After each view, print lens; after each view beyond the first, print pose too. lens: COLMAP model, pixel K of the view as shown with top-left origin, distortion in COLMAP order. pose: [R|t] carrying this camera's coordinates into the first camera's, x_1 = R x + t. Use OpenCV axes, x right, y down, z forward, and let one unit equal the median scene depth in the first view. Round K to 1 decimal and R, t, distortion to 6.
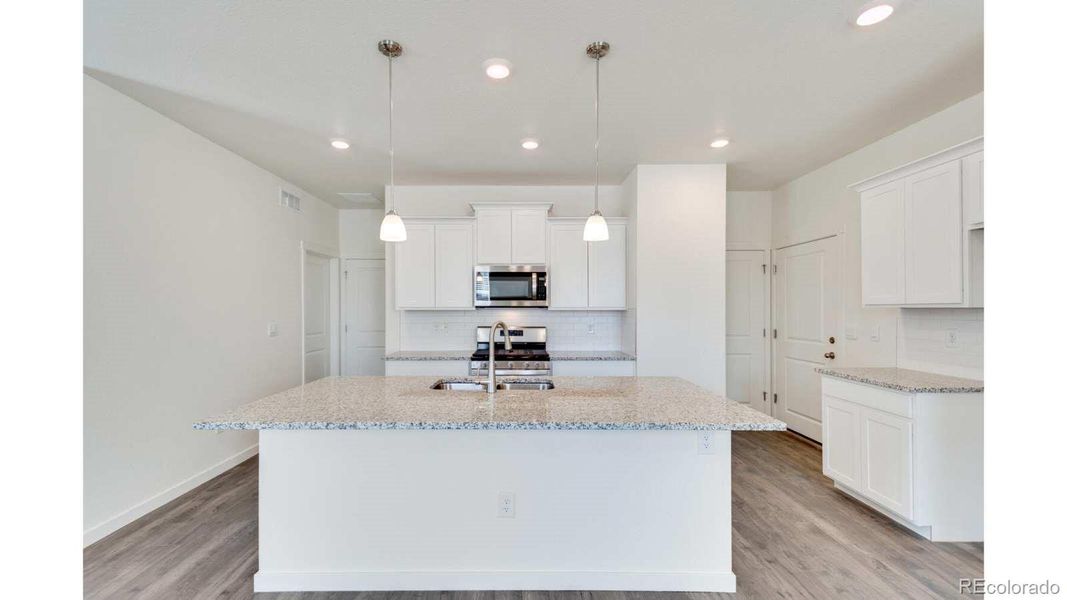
lens RADIAL K [[409.0, 0, 518.6], [0, 409.0, 307.4], [0, 0, 1]] dist [0.015356, -0.000167]
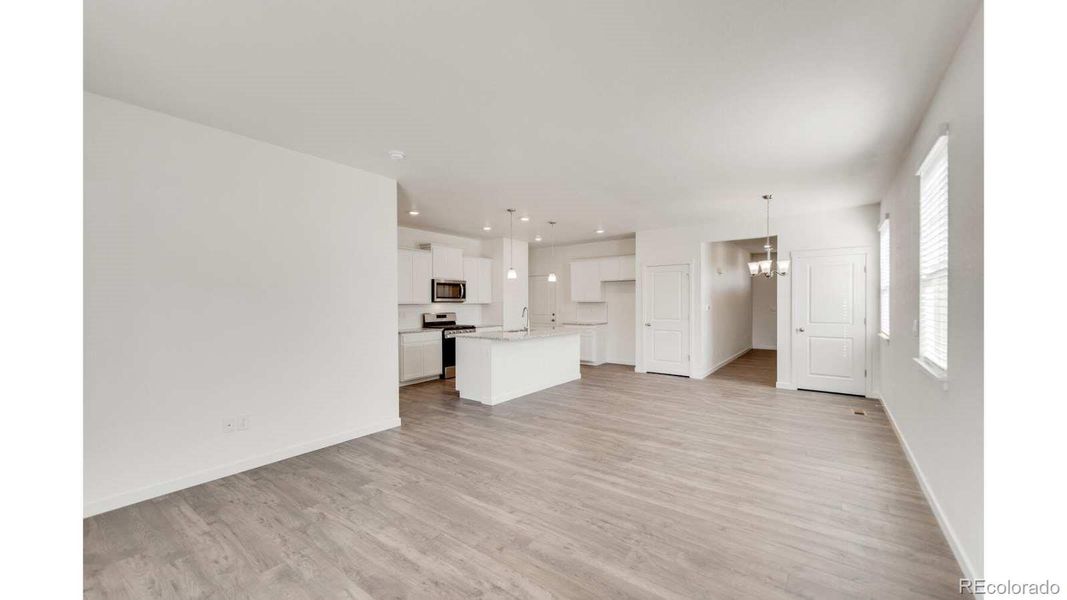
lens RADIAL K [[391.6, 0, 535.9], [0, 391.6, 308.2], [0, 0, 1]] dist [0.016195, -0.000040]
pose [[0.600059, -0.013751, 0.799838, -1.297749], [-0.001403, 0.999833, 0.018242, -0.006187], [-0.799955, -0.012068, 0.599939, -0.410476]]
